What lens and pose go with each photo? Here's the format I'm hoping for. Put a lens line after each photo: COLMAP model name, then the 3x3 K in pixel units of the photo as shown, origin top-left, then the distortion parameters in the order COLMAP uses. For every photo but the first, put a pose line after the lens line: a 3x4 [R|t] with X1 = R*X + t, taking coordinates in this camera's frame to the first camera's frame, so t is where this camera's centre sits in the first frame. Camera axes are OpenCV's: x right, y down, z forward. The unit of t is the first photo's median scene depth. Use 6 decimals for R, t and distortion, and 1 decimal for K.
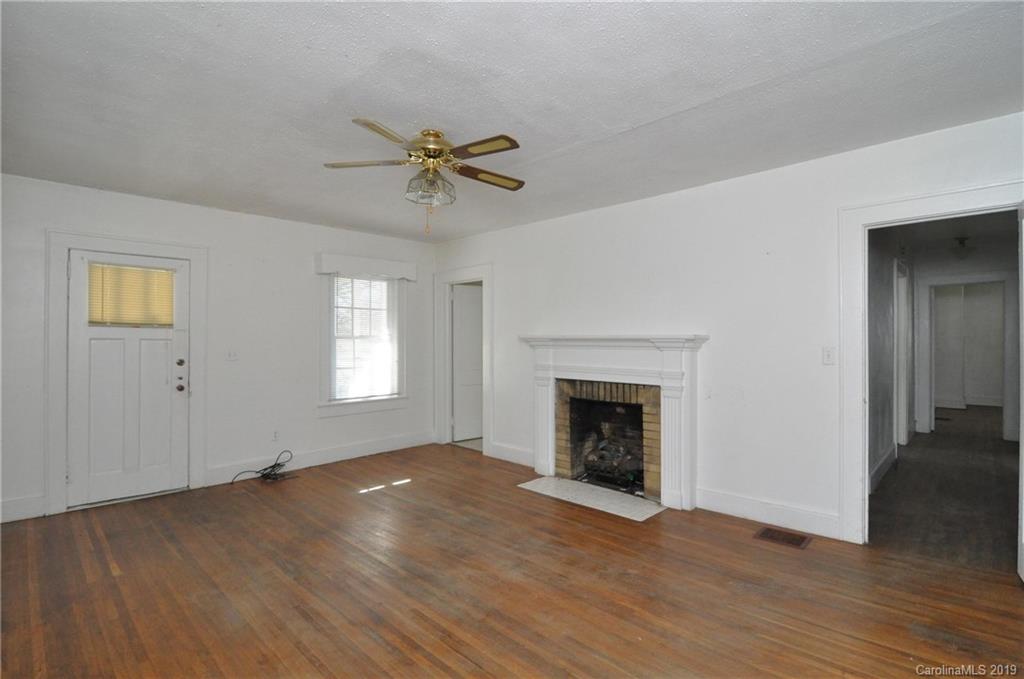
lens RADIAL K [[499.9, 0, 512.1], [0, 499.9, 340.0], [0, 0, 1]] dist [-0.003952, -0.000686]
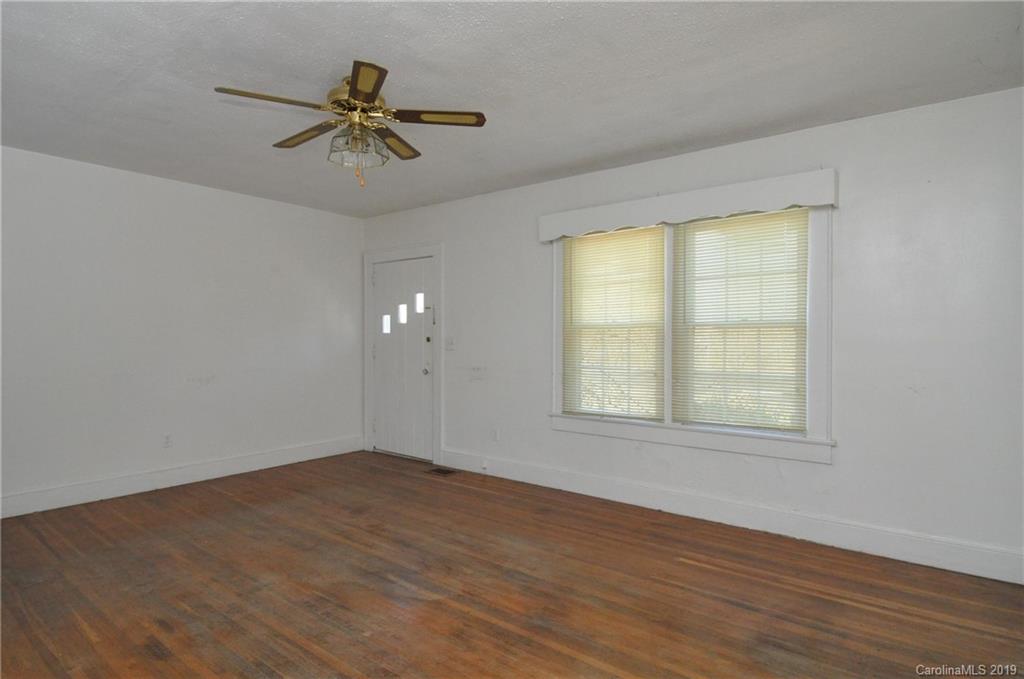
lens RADIAL K [[549.4, 0, 513.9], [0, 549.4, 341.4], [0, 0, 1]] dist [-0.001502, 0.000643]
pose [[-0.992924, 0.005437, -0.118627, -0.332887], [0.004564, 0.999960, 0.007630, 0.021426], [0.118663, 0.007034, -0.992910, 2.074386]]
